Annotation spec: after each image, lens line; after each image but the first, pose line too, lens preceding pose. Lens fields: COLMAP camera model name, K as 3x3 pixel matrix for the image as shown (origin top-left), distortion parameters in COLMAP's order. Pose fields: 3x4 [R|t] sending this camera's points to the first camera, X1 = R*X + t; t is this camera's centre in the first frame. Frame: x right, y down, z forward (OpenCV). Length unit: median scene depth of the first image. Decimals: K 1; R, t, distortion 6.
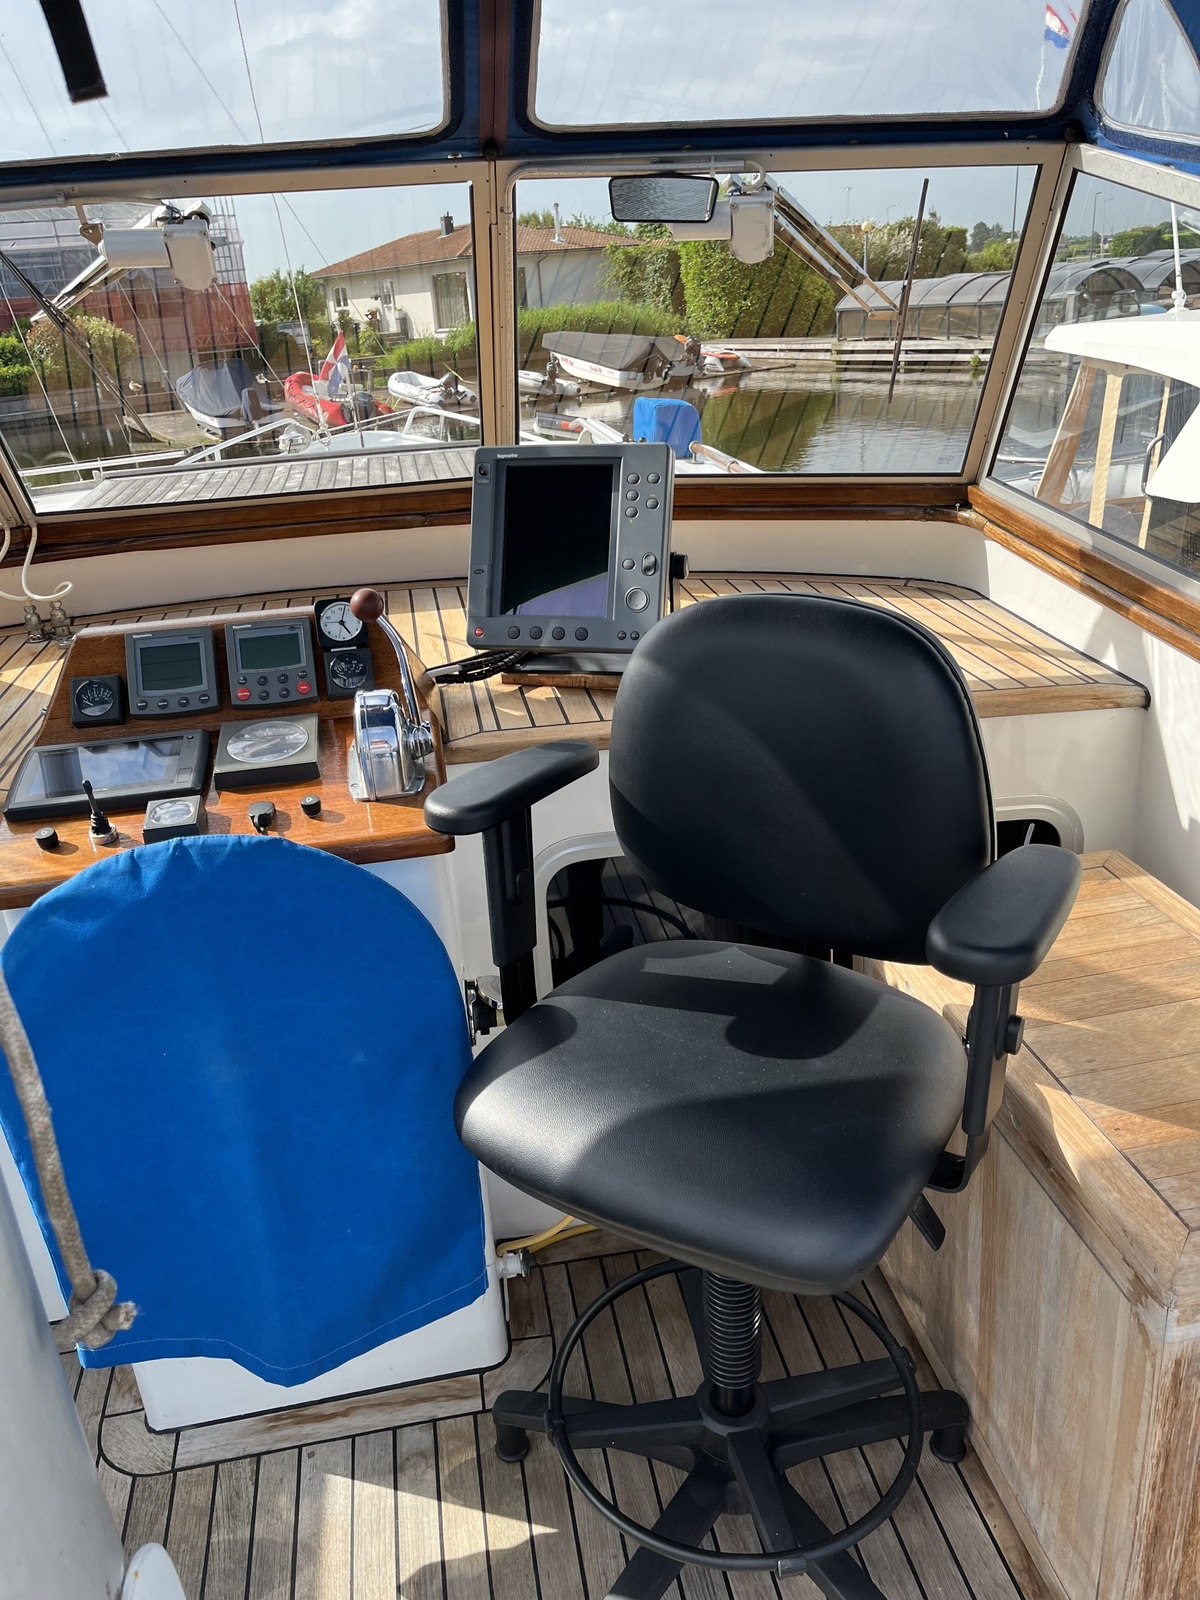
lens RADIAL K [[1210.1, 0, 587.2], [0, 1210.1, 798.0], [0, 0, 1]] dist [0.061838, -0.090724]
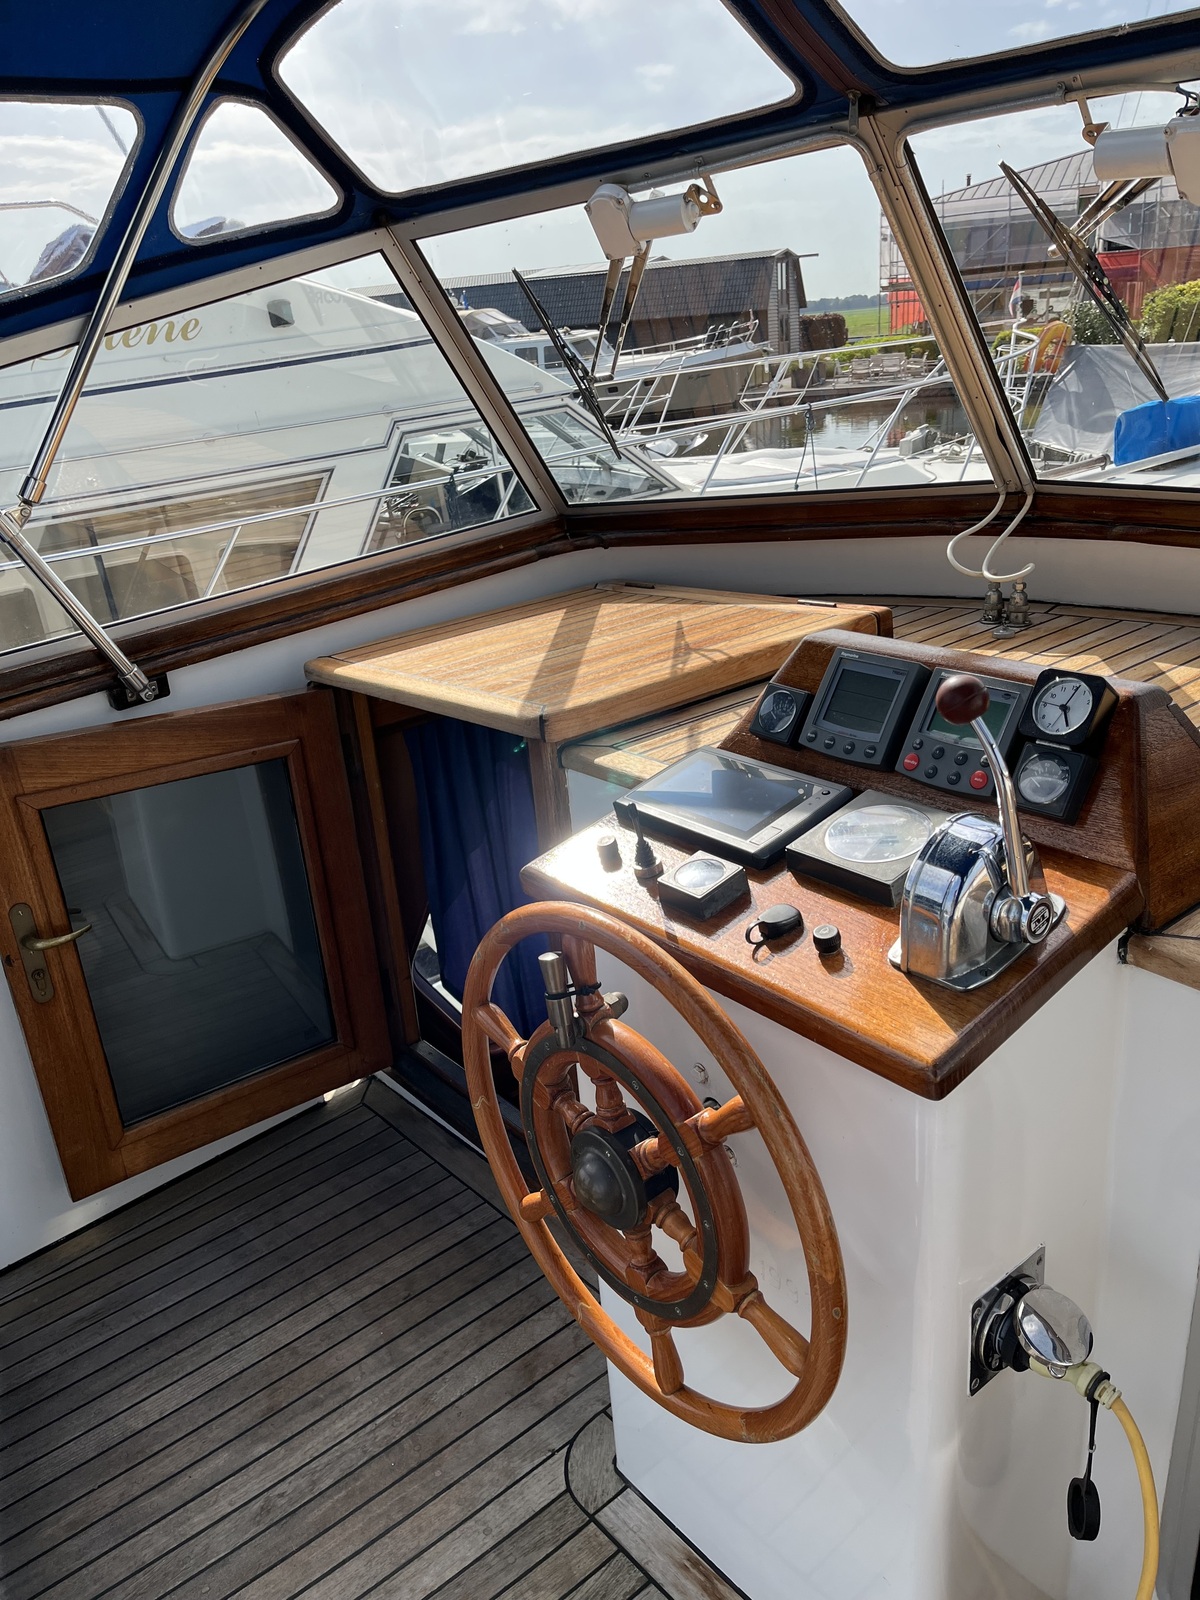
lens RADIAL K [[1210.1, 0, 605.7], [0, 1210.1, 807.3], [0, 0, 1]] dist [0.061838, -0.090724]
pose [[0.515303, 0.348730, -0.782847, 0.196053], [-0.301917, 0.928774, 0.215001, -0.147291], [0.802065, 0.125564, 0.583888, 0.371543]]
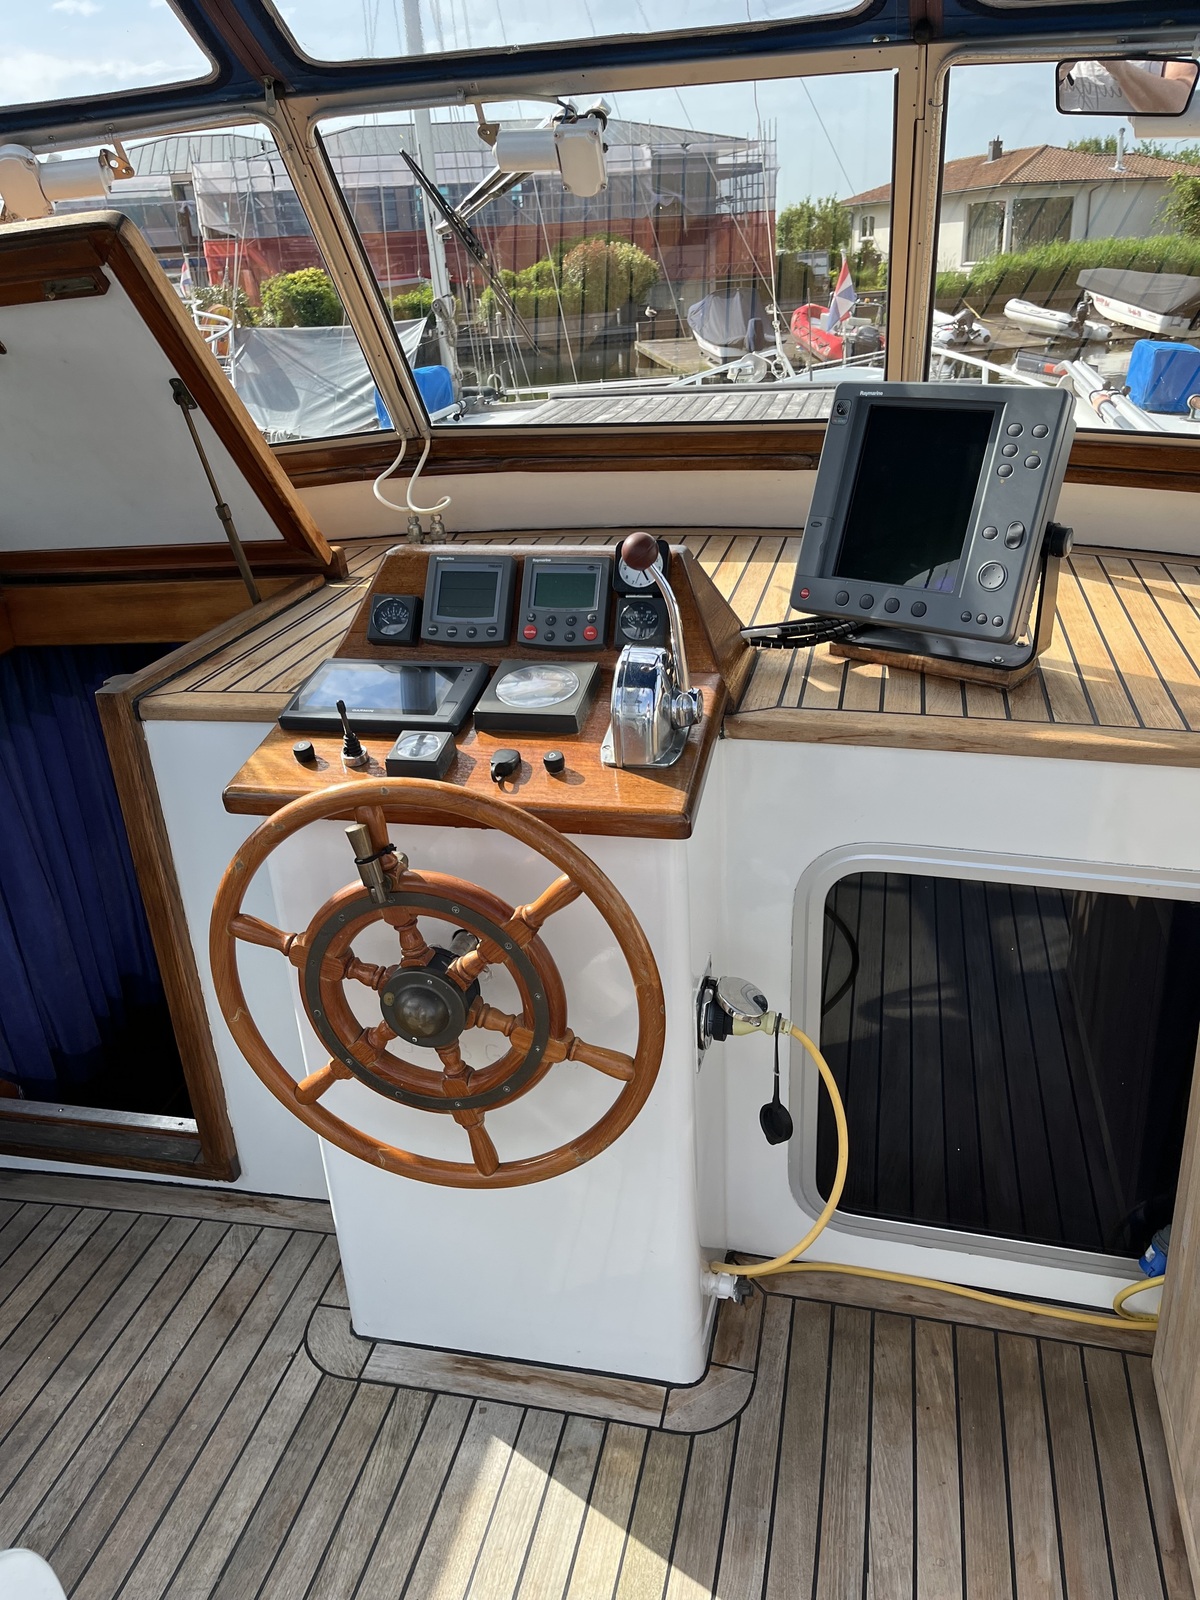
lens RADIAL K [[1210.1, 0, 591.6], [0, 1210.1, 810.4], [0, 0, 1]] dist [0.061838, -0.090724]
pose [[0.925103, 0.177508, -0.335672, 0.093216], [-0.158528, 0.983829, 0.083363, -0.031257], [0.345041, -0.023906, 0.938283, 0.113714]]
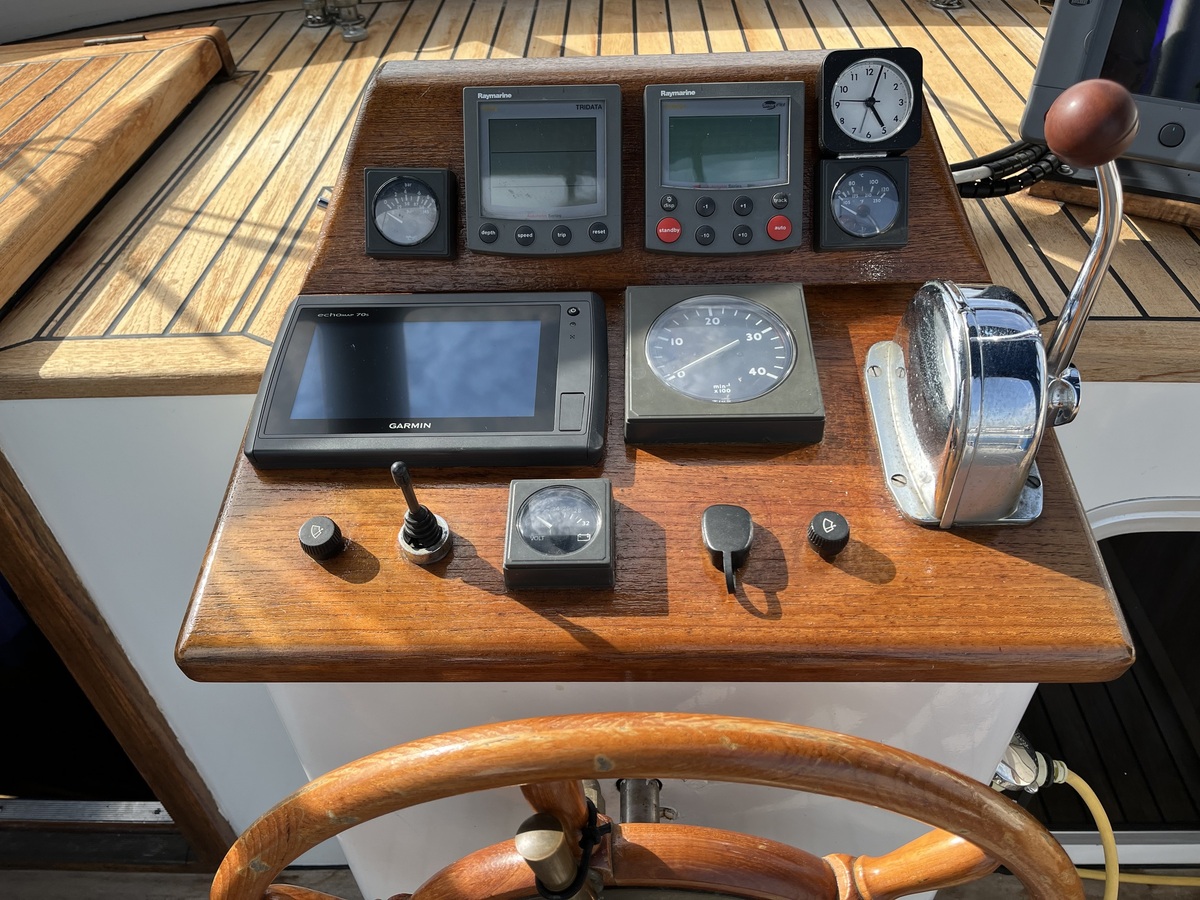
lens RADIAL K [[907.6, 0, 611.2], [0, 907.6, 444.6], [0, 0, 1]] dist [0.061838, -0.090724]
pose [[0.985401, 0.138804, -0.098580, -0.229198], [-0.100678, 0.942036, 0.320050, -0.110141], [0.137290, -0.305453, 0.942258, 0.527393]]
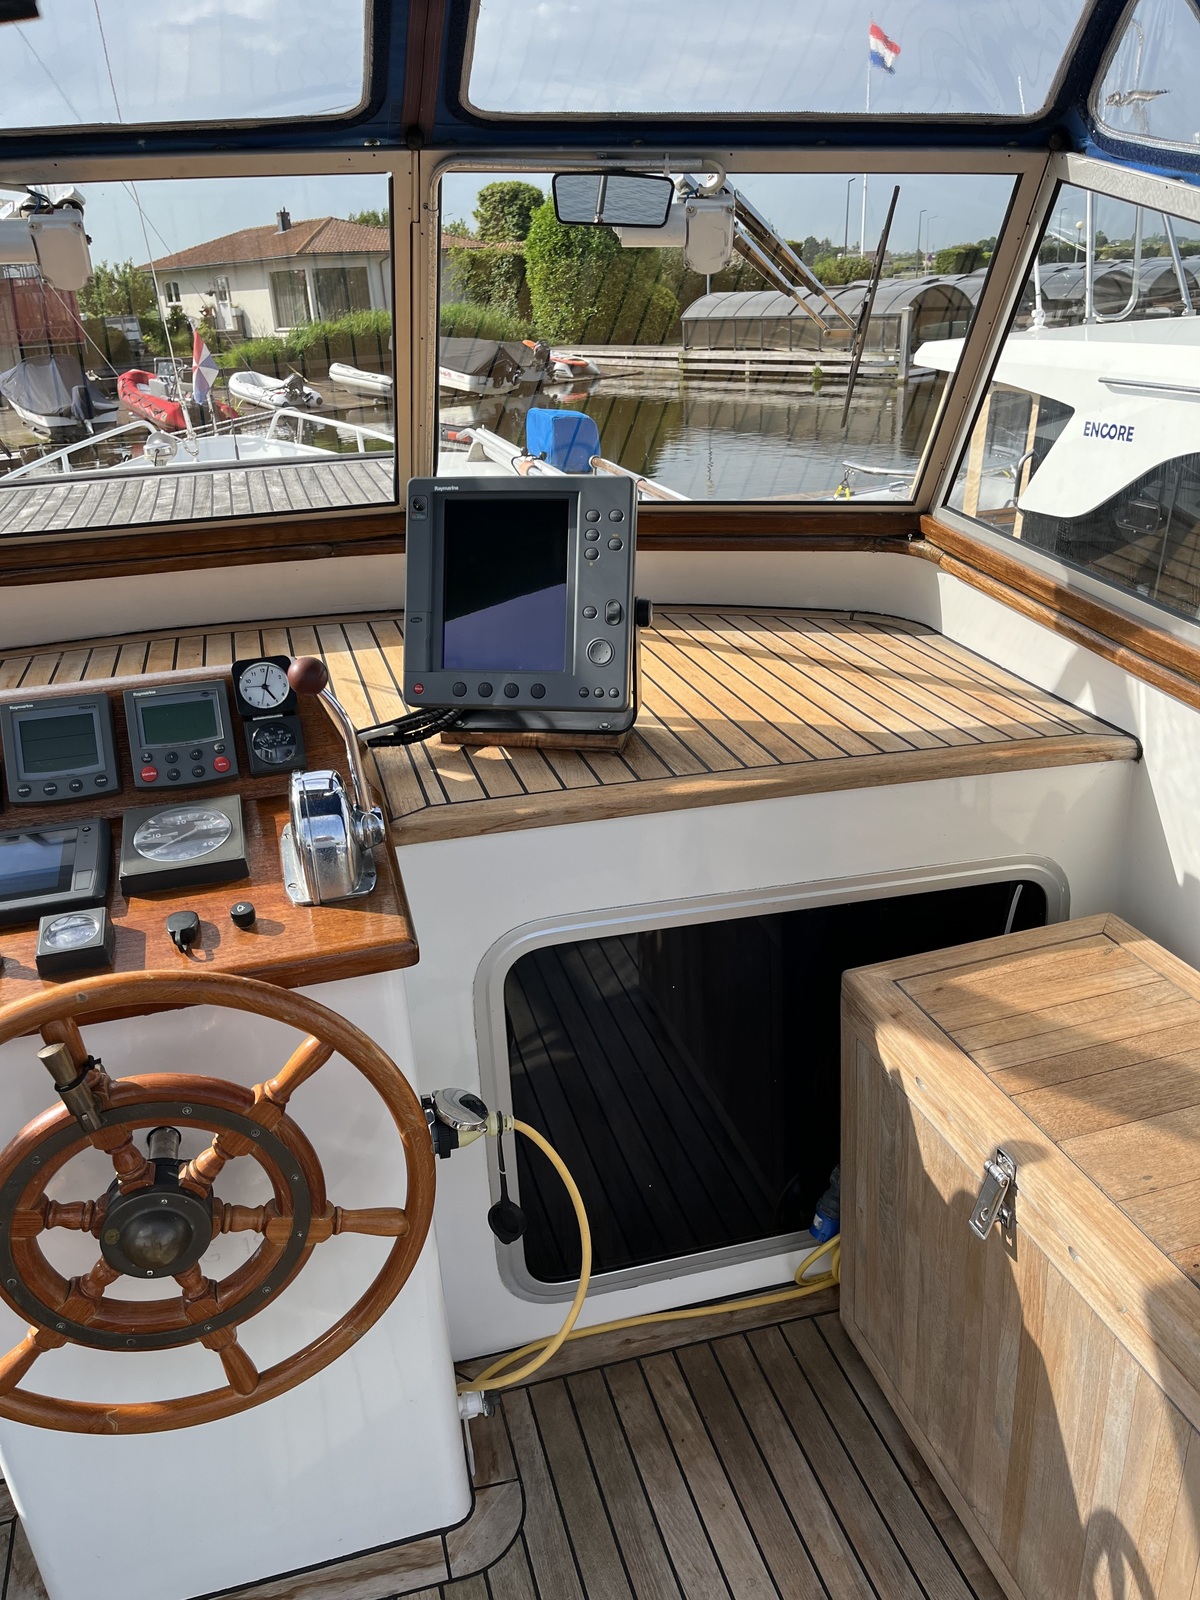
lens RADIAL K [[1210.1, 0, 578.4], [0, 1210.1, 809.9], [0, 0, 1]] dist [0.061838, -0.090724]
pose [[0.993431, -0.026091, 0.111415, -0.073769], [0.025396, 0.999648, 0.007654, -0.053407], [-0.111575, -0.004775, 0.993745, 0.116469]]
